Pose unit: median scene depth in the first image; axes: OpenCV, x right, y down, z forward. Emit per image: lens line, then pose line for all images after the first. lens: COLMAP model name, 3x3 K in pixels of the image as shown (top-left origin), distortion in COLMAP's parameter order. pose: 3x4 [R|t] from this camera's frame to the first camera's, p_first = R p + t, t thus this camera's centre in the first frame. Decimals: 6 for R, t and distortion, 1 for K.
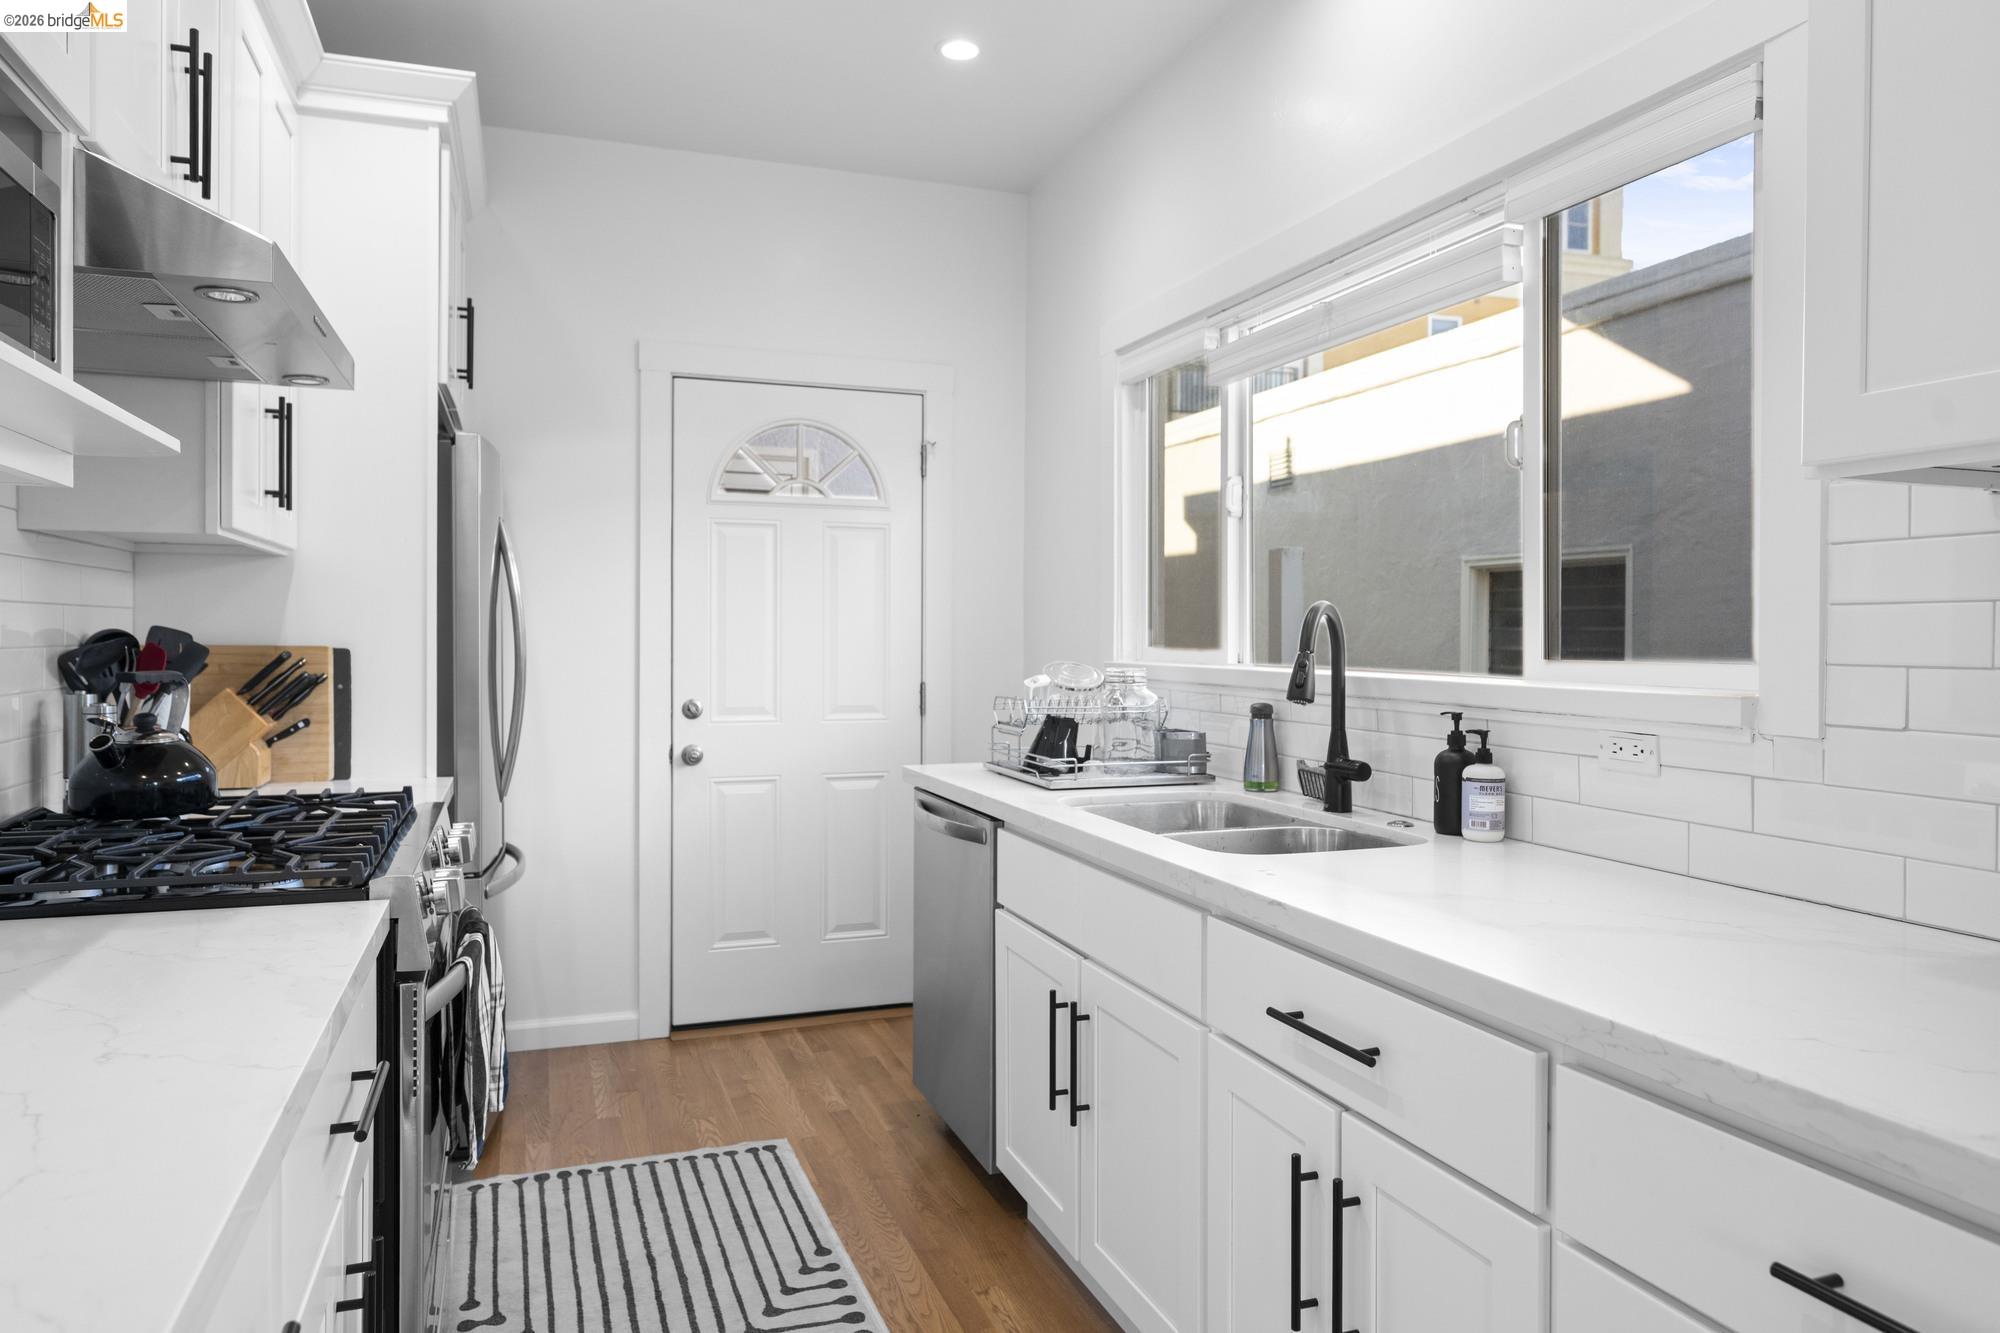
lens RADIAL K [[1307.7, 0, 1003.2], [0, 1307.7, 657.7], [0, 0, 1]] dist [-0.000971, -0.002995]
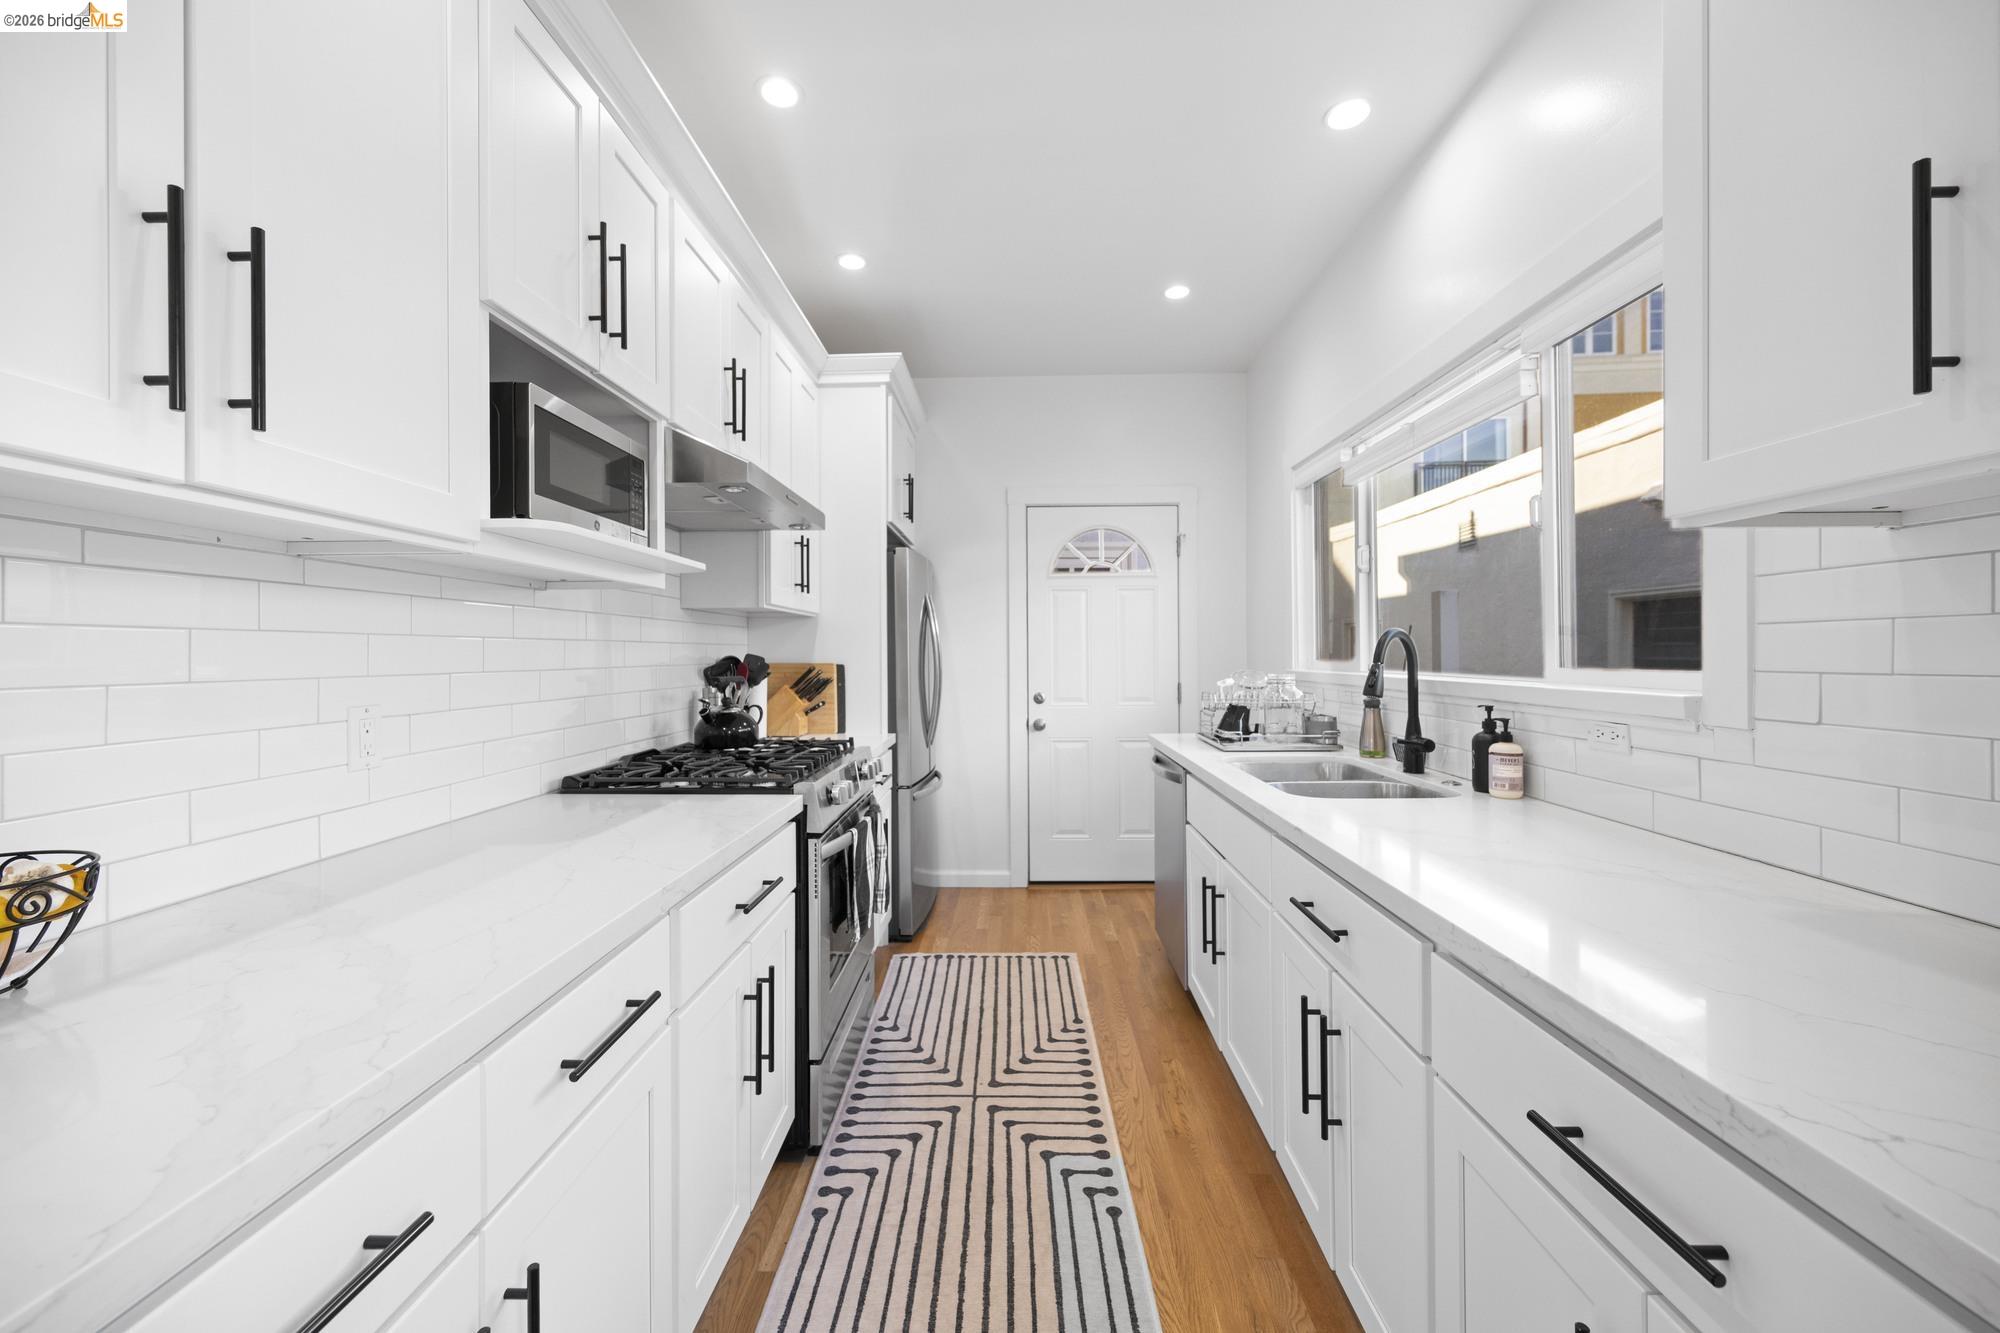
lens RADIAL K [[794.5, 0, 996.6], [0, 794.5, 661.7], [0, 0, 1]] dist [0.001966, -0.000536]
pose [[0.930014, -0.007279, -0.367452, 0.147742], [0.004669, 0.999957, -0.007991, -0.000872], [0.367495, 0.005716, 0.930008, 0.006911]]
